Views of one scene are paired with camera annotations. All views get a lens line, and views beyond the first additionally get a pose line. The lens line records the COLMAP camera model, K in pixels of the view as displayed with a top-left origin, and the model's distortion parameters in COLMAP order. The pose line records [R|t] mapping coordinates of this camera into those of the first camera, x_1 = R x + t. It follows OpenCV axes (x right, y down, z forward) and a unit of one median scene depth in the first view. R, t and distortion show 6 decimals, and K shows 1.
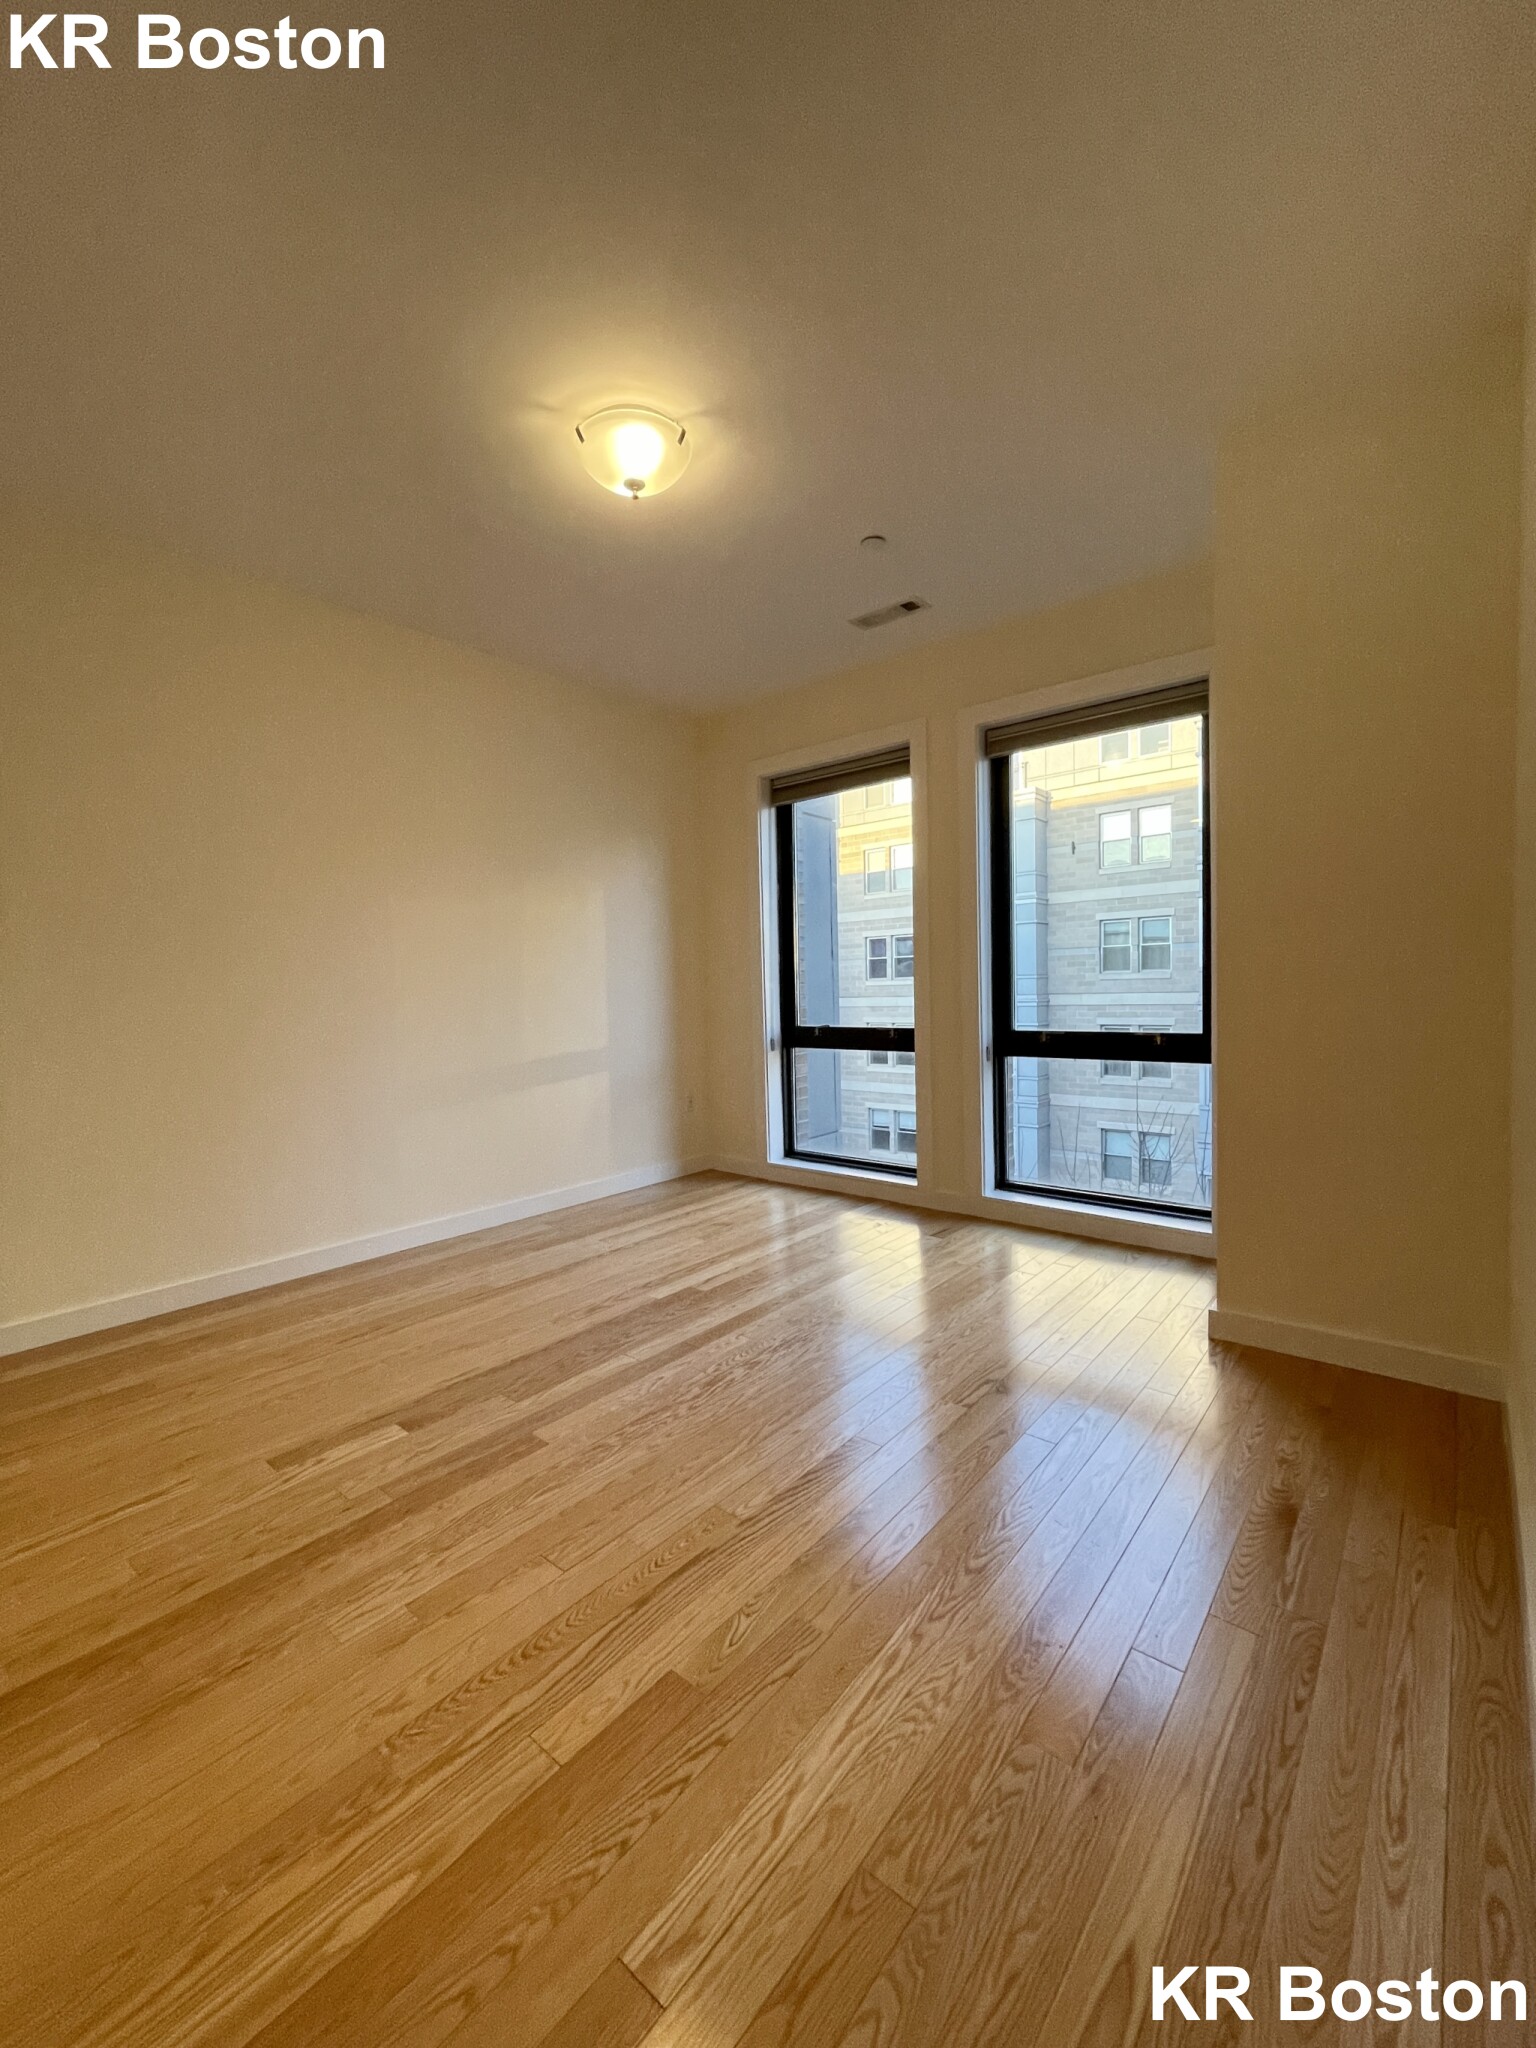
lens RADIAL K [[830.2, 0, 770.5], [0, 830.2, 1021.4], [0, 0, 1]] dist [0.000542, -0.001291]
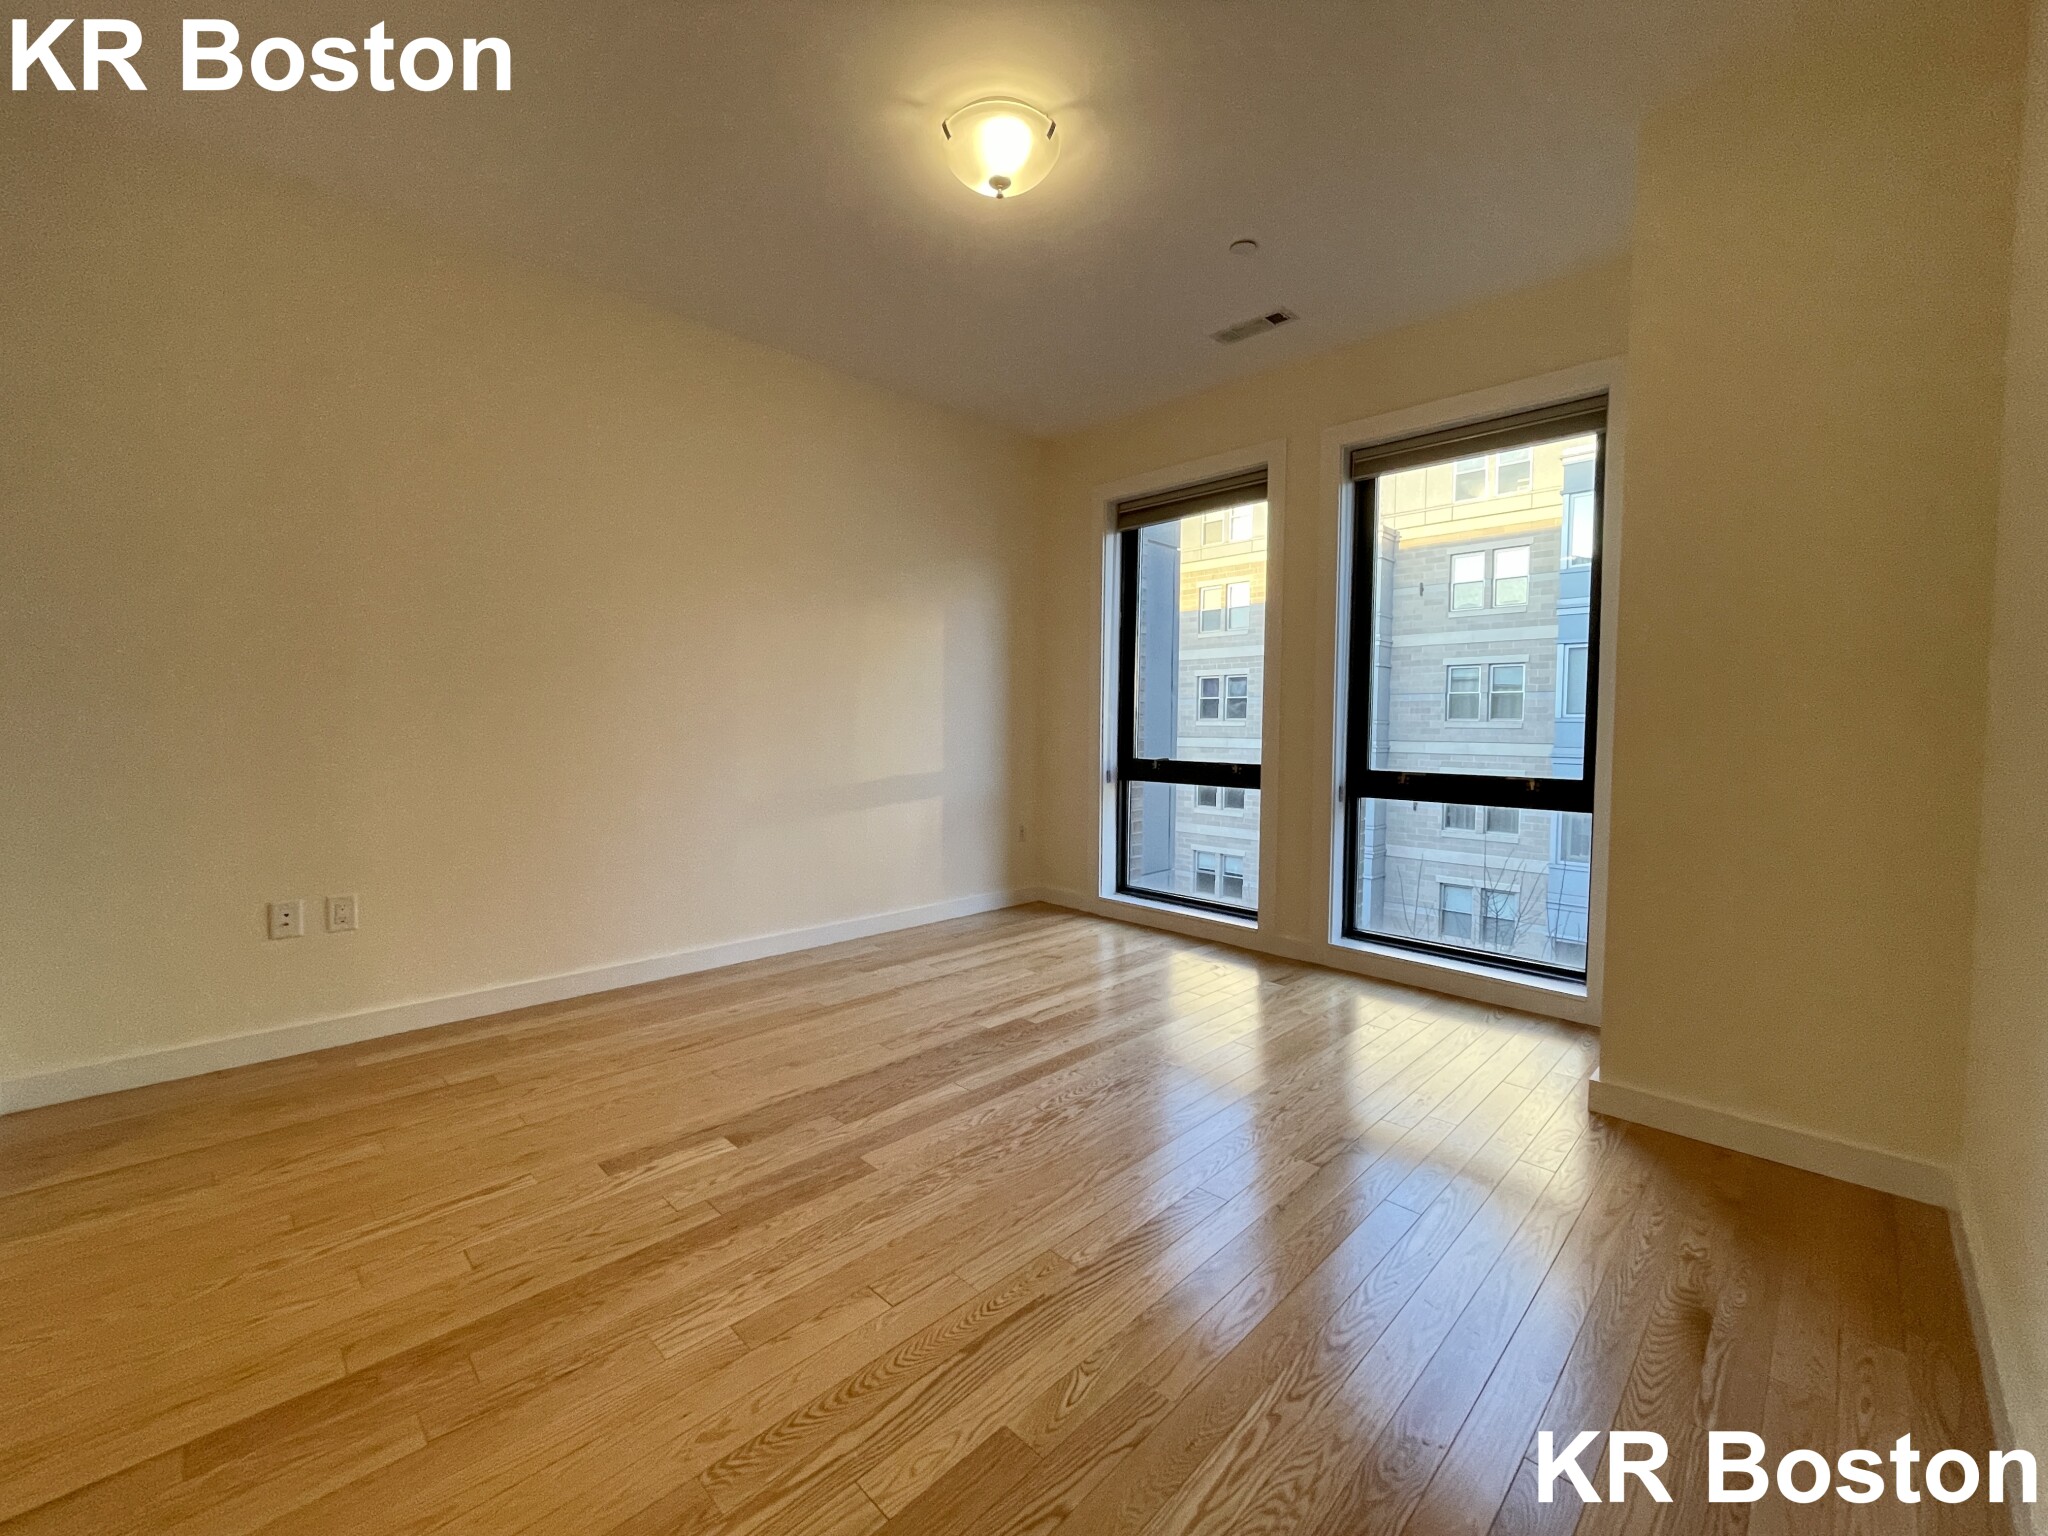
lens RADIAL K [[830.2, 0, 1025.7], [0, 830.2, 761.6], [0, 0, 1]] dist [0.000542, -0.001291]
pose [[0.995665, 0.039277, -0.084311, -0.026510], [-0.038864, 0.999223, 0.006543, 0.016654], [0.084502, -0.003238, 0.996418, 0.042614]]
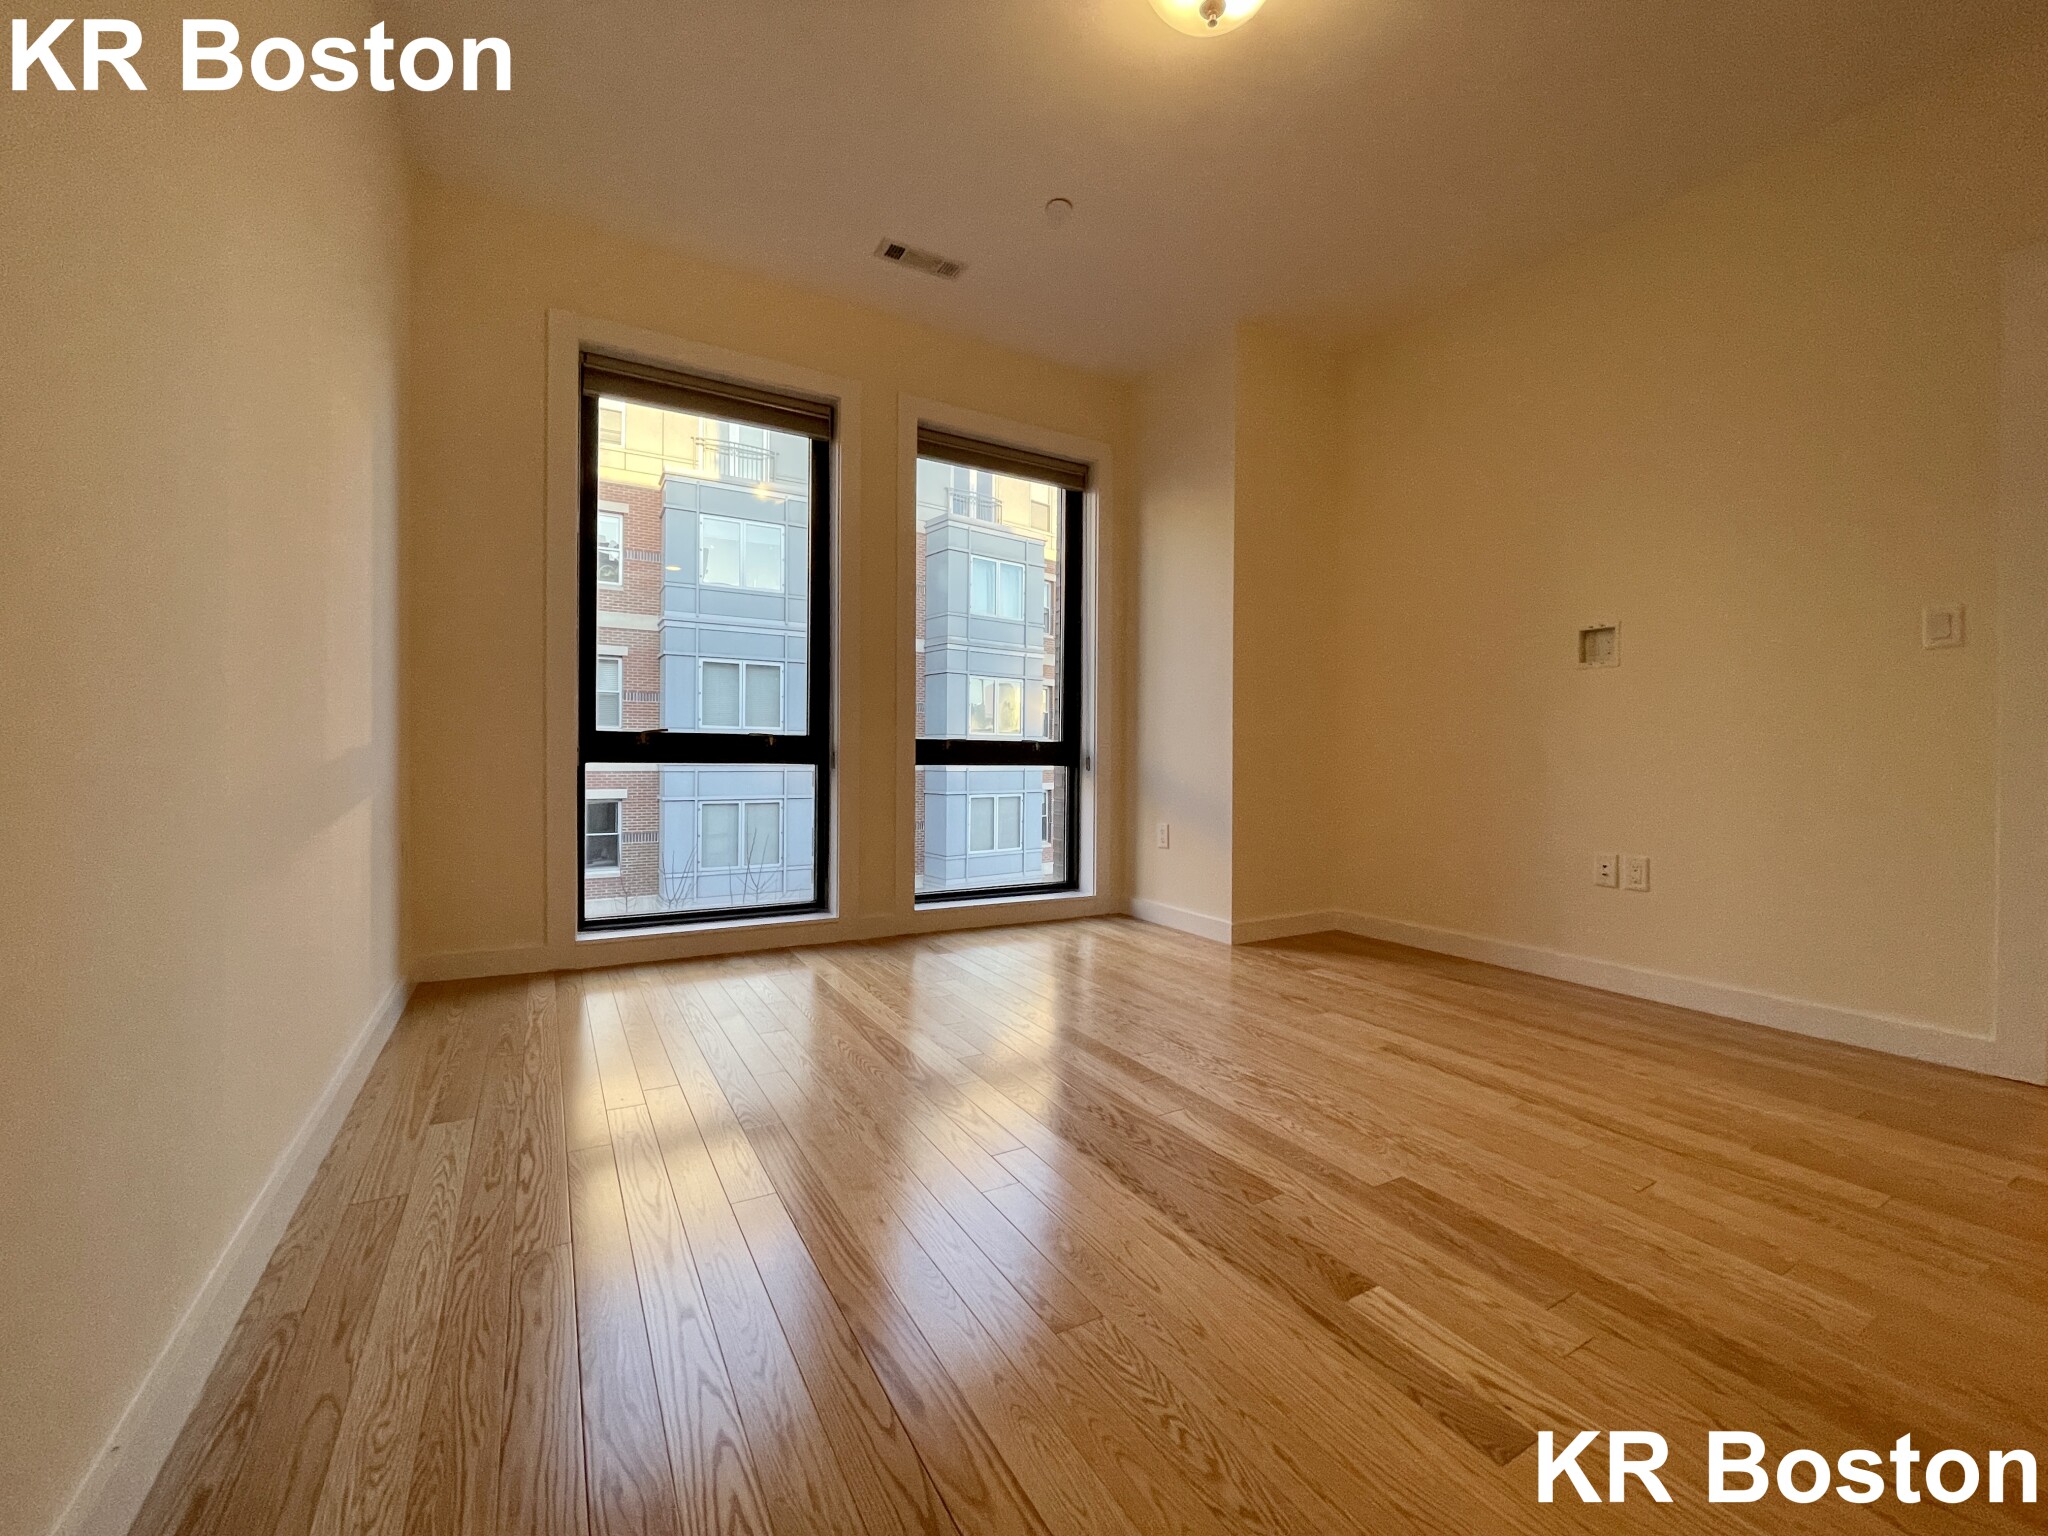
lens RADIAL K [[830.2, 0, 1034.5], [0, 830.2, 753.1], [0, 0, 1]] dist [0.000542, -0.001291]
pose [[0.330437, 0.032415, 0.943271, -0.937376], [0.020374, 0.998932, -0.041466, 0.115420], [-0.943608, 0.032920, 0.329424, 0.879341]]
